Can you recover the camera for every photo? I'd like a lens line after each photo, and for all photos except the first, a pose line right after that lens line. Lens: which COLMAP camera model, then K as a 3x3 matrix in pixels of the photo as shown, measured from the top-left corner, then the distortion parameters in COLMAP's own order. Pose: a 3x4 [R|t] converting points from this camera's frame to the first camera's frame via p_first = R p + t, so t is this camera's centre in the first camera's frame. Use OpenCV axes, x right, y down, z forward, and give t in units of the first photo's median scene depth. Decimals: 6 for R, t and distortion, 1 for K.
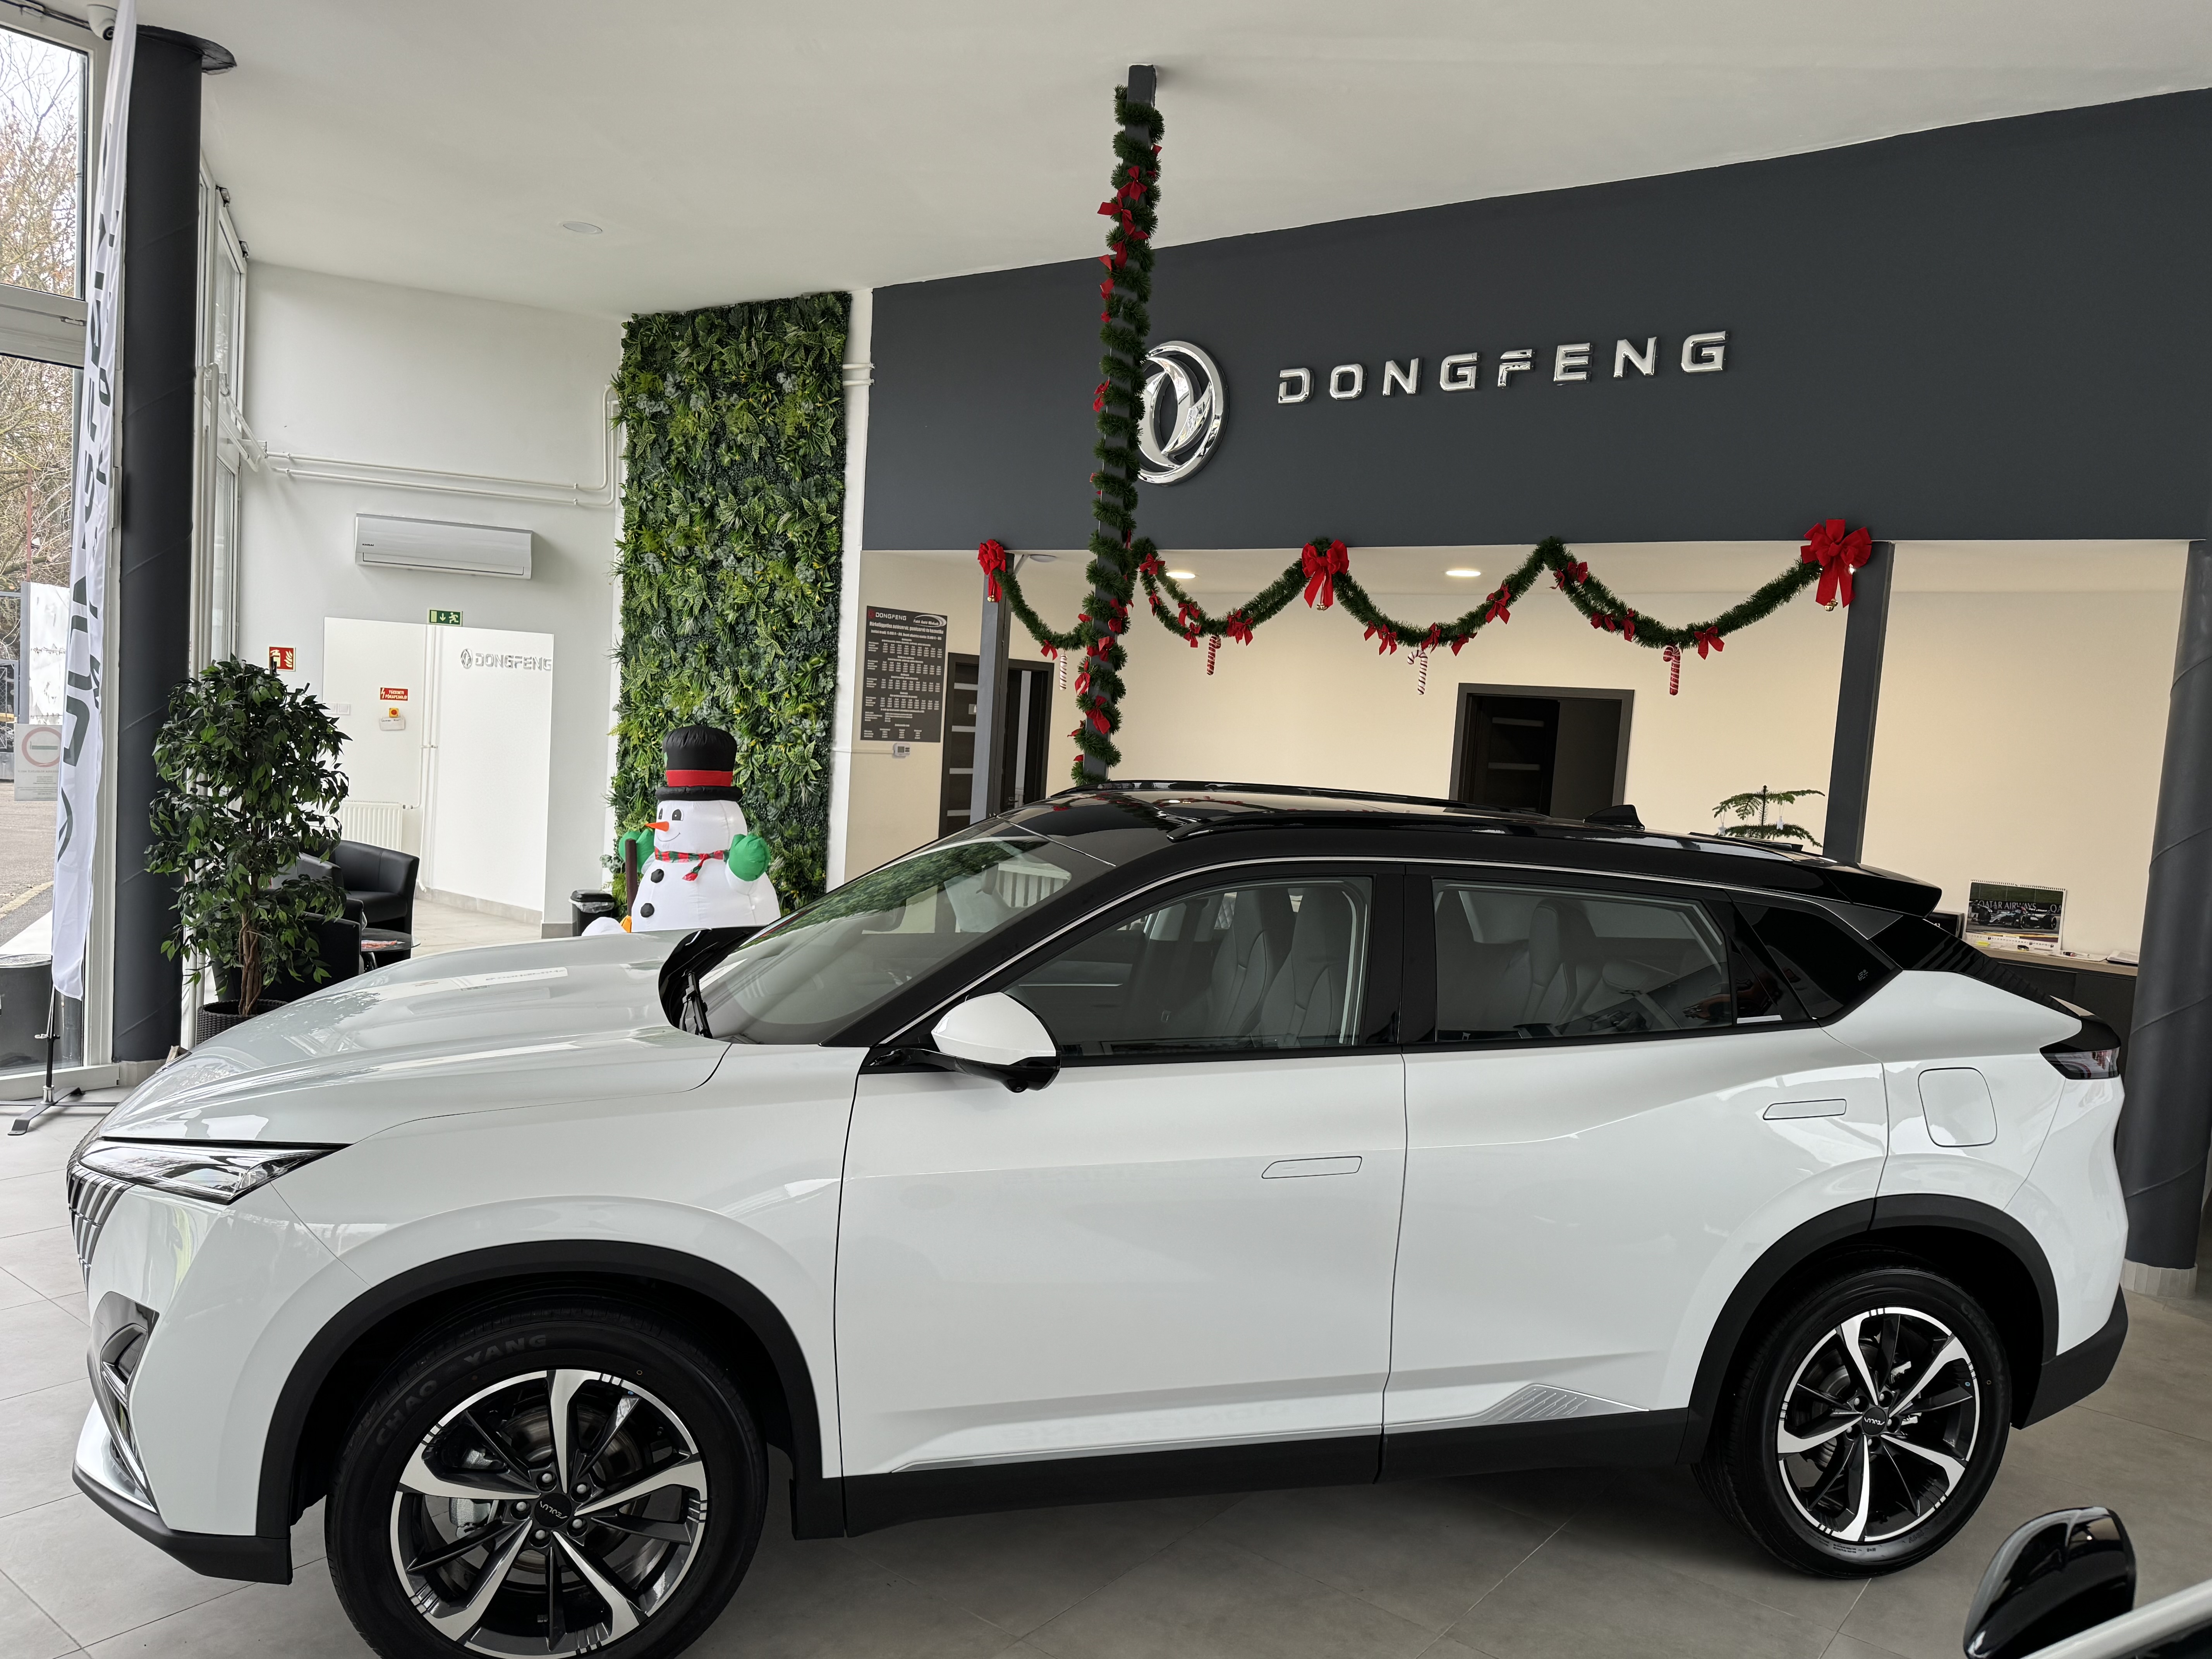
lens RADIAL K [[1655.0, 0, 1102.7], [0, 1655.0, 840.1], [0, 0, 1]] dist [0.027104, -0.002553]
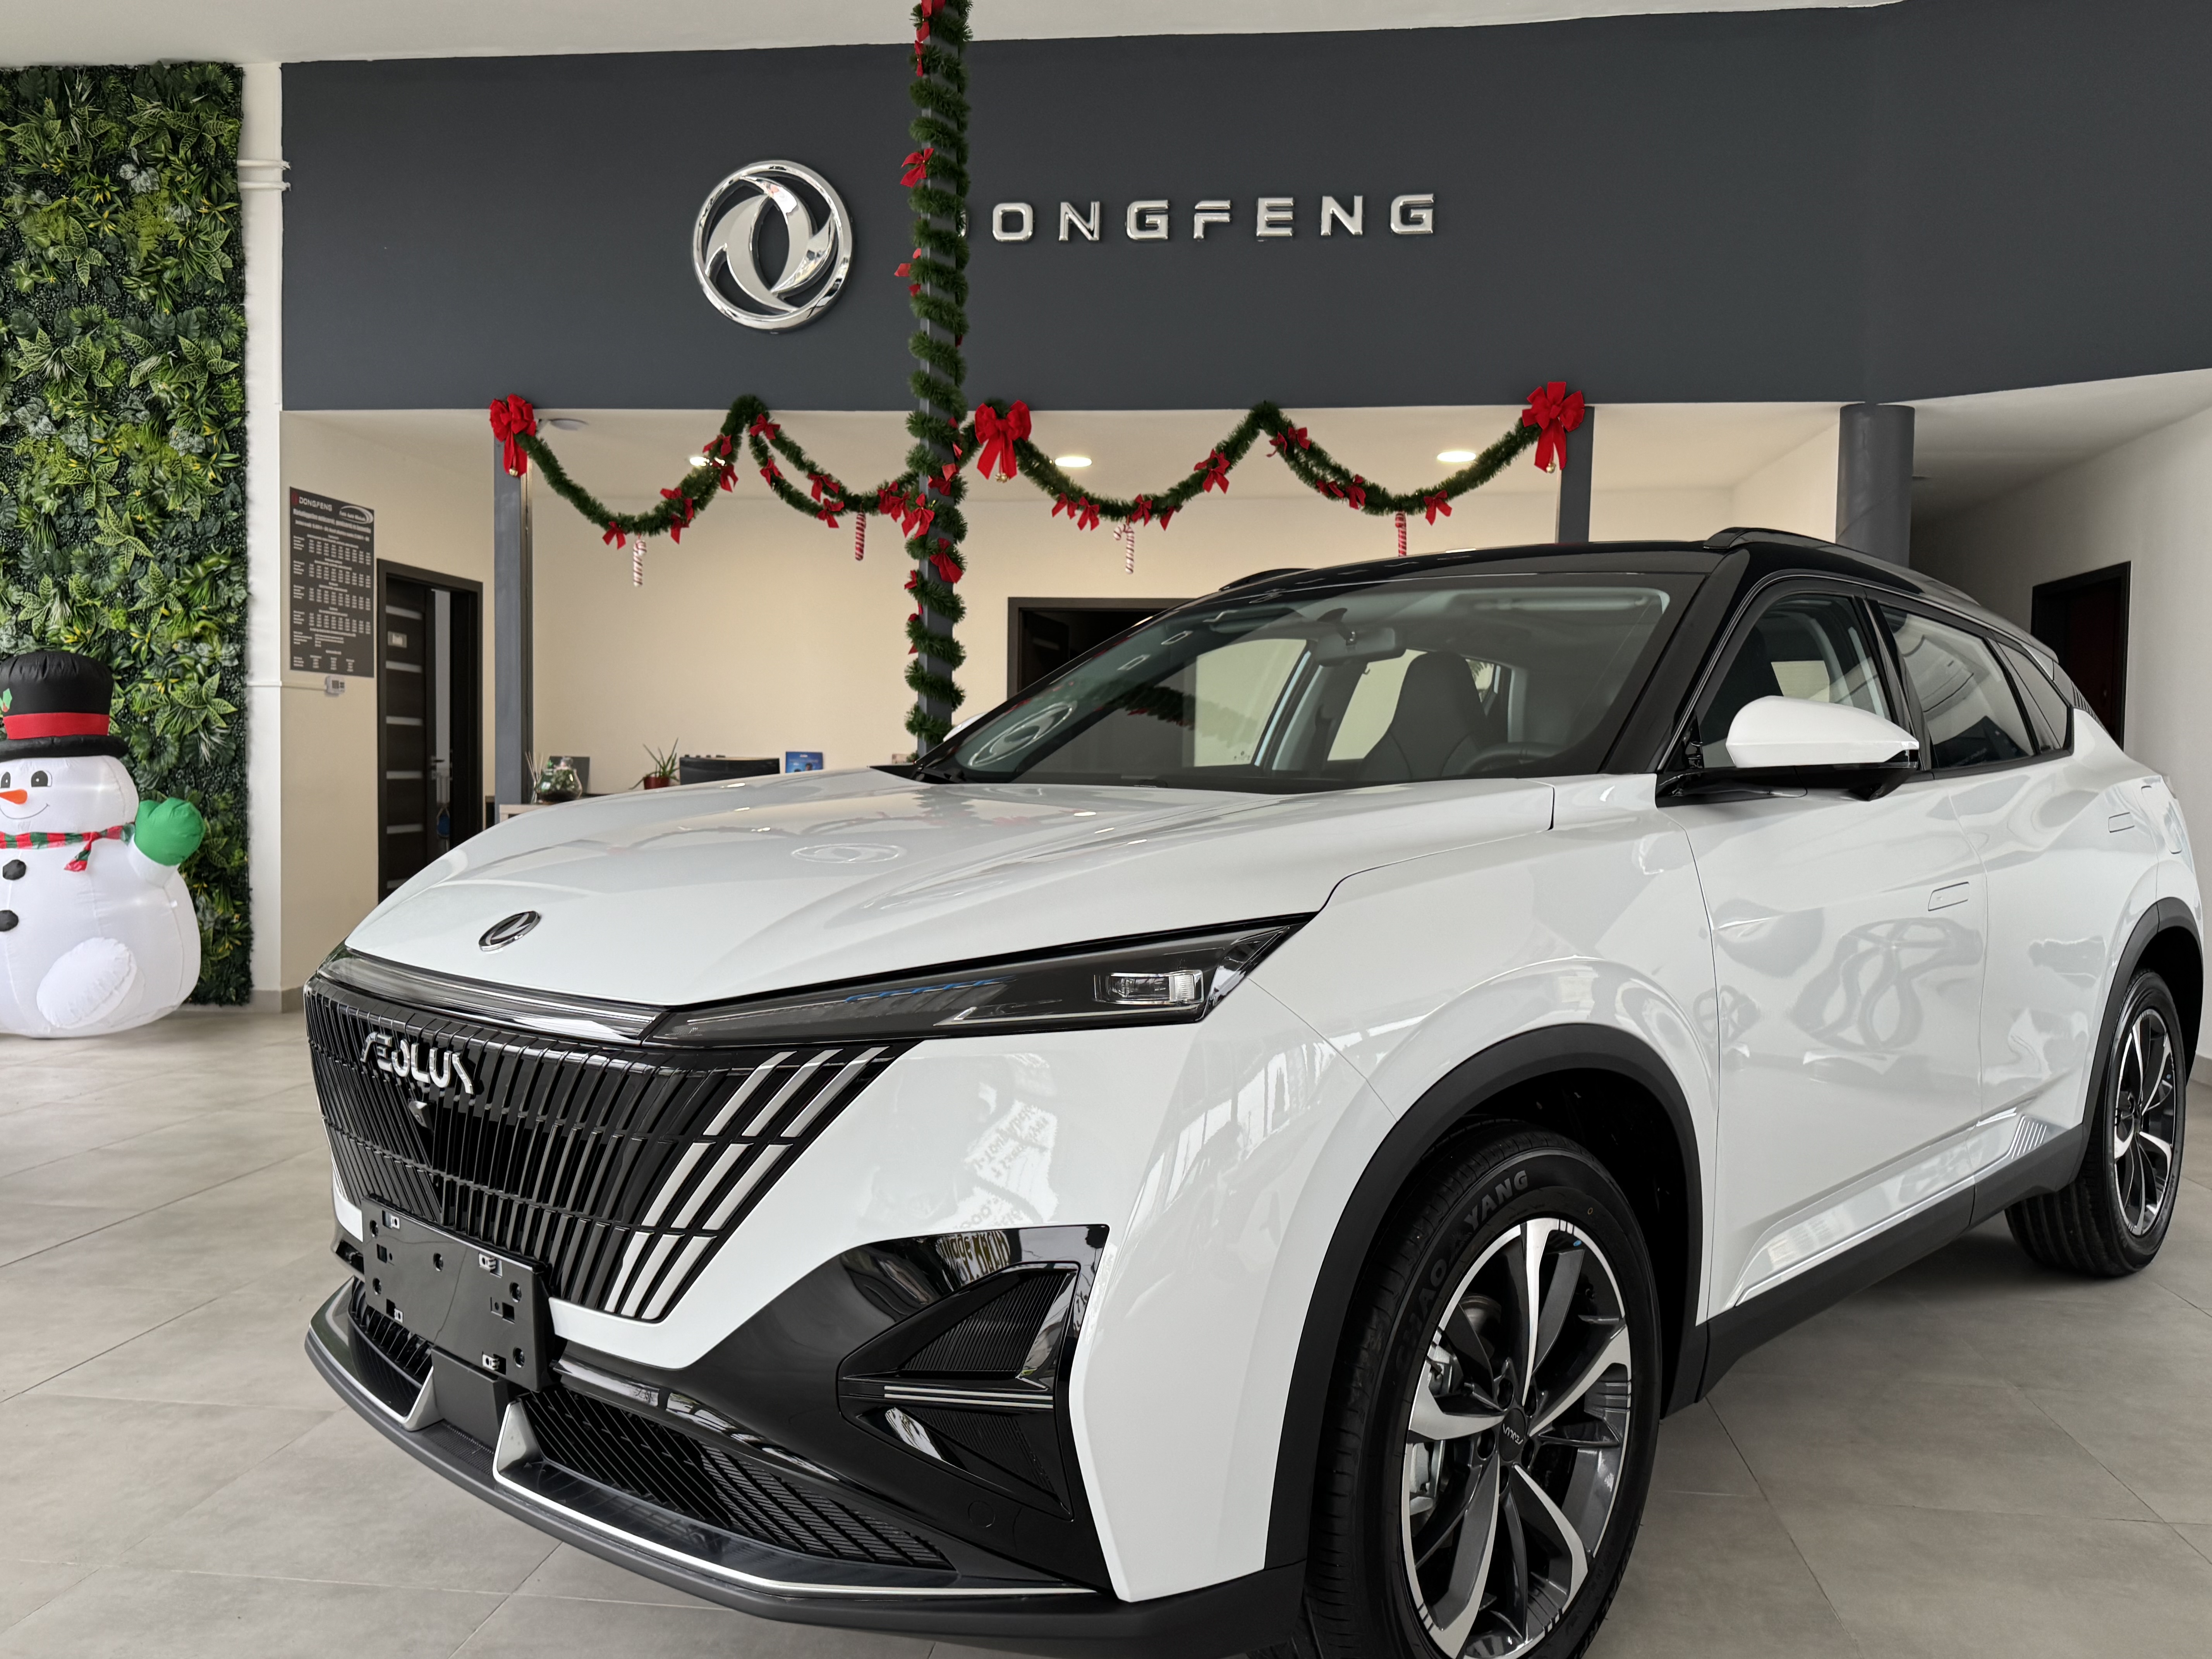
lens RADIAL K [[1762.9, 0, 1235.1], [0, 1762.9, 795.4], [0, 0, 1]] dist [0.149644, -0.235316]
pose [[0.856278, -0.067580, 0.512074, -0.244565], [0.081736, 0.996641, -0.005148, 0.040691], [-0.510006, 0.046263, 0.858926, 0.124776]]
